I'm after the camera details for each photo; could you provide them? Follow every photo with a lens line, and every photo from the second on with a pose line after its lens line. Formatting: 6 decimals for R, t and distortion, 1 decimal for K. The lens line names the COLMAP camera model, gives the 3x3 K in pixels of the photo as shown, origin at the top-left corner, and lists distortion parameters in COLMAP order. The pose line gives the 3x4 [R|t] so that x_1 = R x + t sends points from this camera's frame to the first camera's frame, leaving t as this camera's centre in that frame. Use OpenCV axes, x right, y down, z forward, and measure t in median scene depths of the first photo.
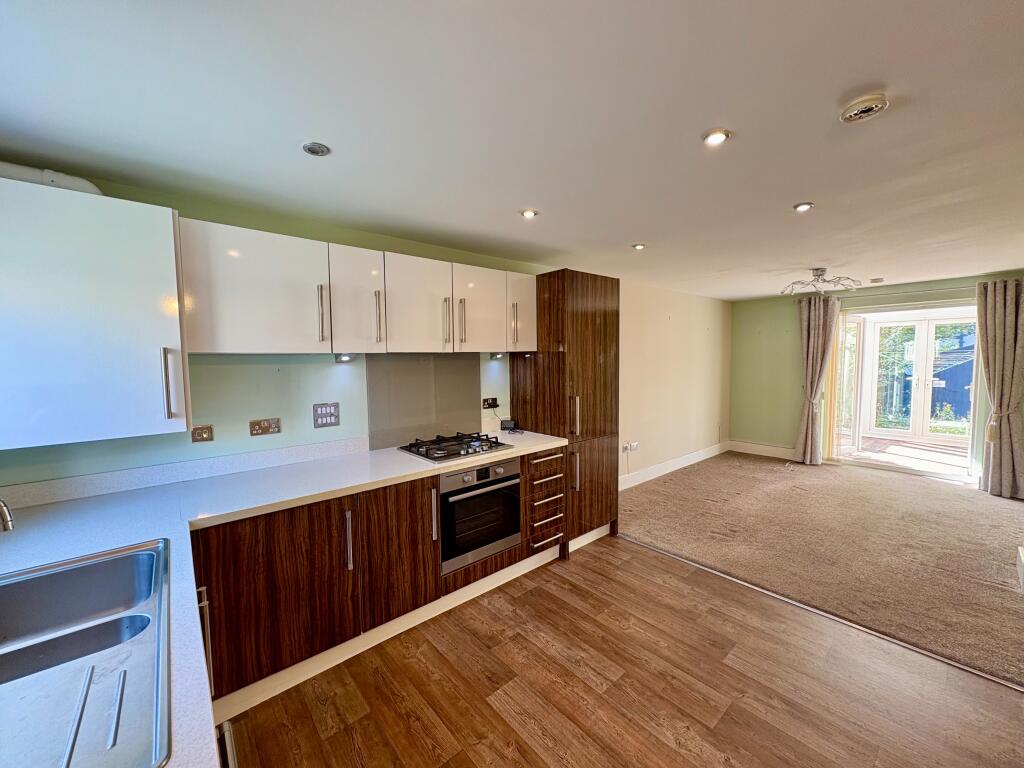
lens RADIAL K [[407.1, 0, 514.8], [0, 407.1, 385.0], [0, 0, 1]] dist [0.003242, -0.000231]
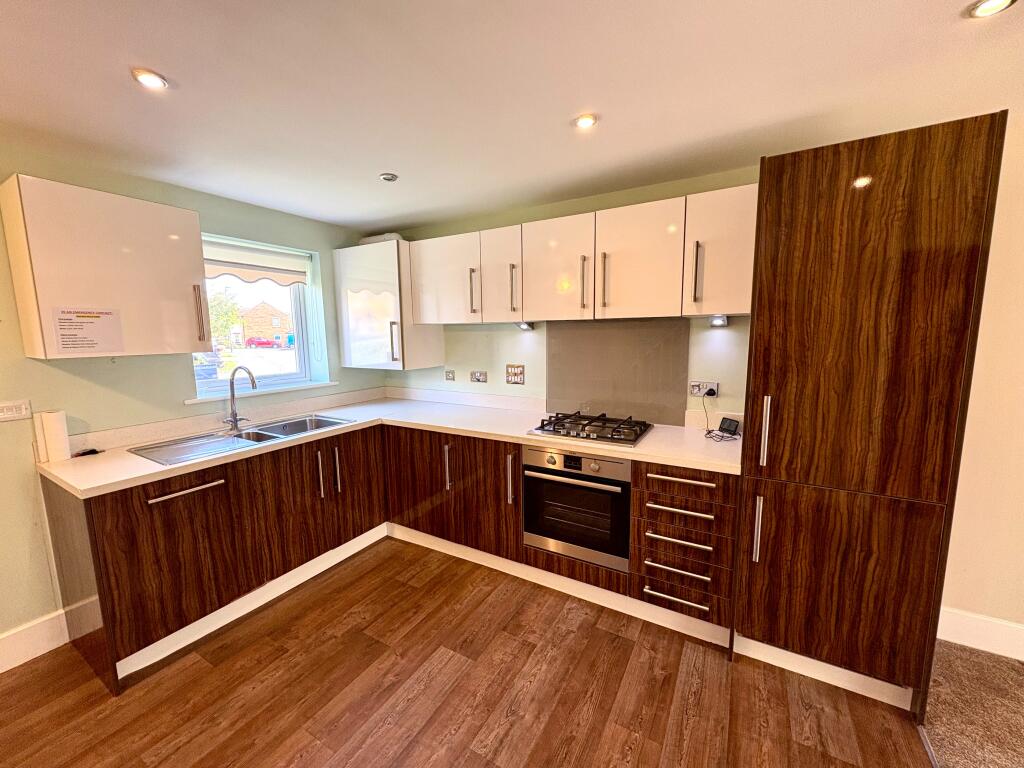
lens RADIAL K [[407.1, 0, 507.2], [0, 407.1, 385.1], [0, 0, 1]] dist [0.003242, -0.000231]
pose [[0.312966, 0.133455, -0.940341, 0.698234], [-0.054304, 0.990973, 0.122567, -0.042139], [0.948211, 0.012705, 0.317388, 0.628403]]
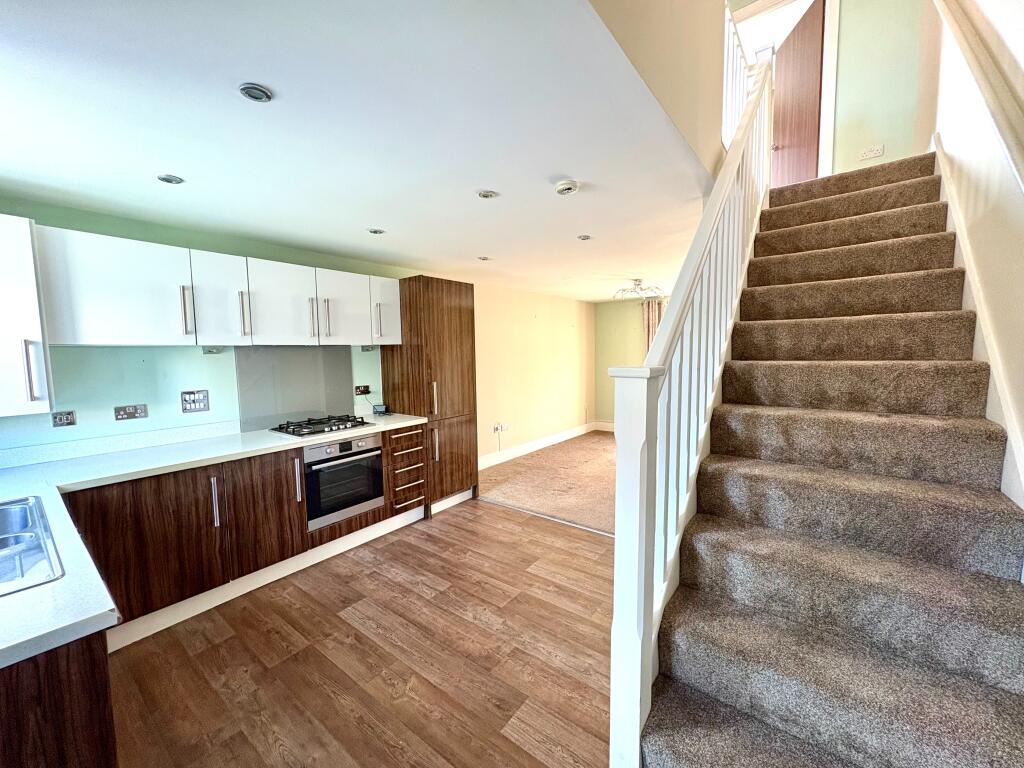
lens RADIAL K [[407.1, 0, 514.0], [0, 407.1, 384.8], [0, 0, 1]] dist [0.003242, -0.000231]
pose [[0.980258, -0.020497, 0.196656, 0.184168], [0.018417, 0.999754, 0.012400, 0.032921], [-0.196862, -0.008534, 0.980394, -0.280998]]
